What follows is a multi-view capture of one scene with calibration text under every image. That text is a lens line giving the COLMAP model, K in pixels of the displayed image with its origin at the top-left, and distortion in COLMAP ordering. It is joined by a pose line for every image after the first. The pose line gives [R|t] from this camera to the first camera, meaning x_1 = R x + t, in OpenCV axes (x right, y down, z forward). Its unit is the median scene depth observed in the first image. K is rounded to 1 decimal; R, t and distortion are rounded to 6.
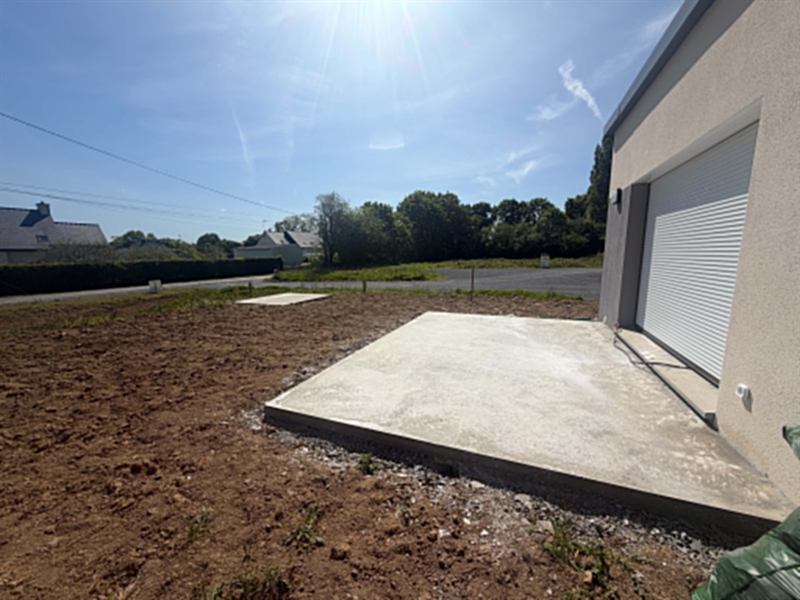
lens RADIAL K [[324.6, 0, 400.0], [0, 324.6, 300.0], [0, 0, 1]] dist [-0.001589, -0.000012]
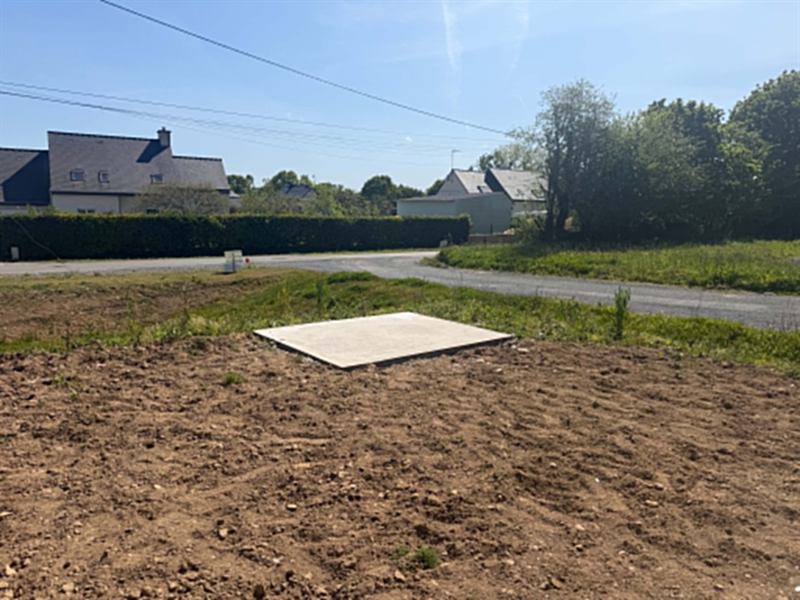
lens RADIAL K [[551.2, 0, 400.0], [0, 551.2, 300.0], [0, 0, 1]] dist [0.052015, -0.063097]
pose [[0.870813, 0.105775, -0.480100, -0.015258], [-0.098109, 0.994326, 0.041117, -0.025111], [0.481725, 0.011297, 0.876249, 0.171856]]
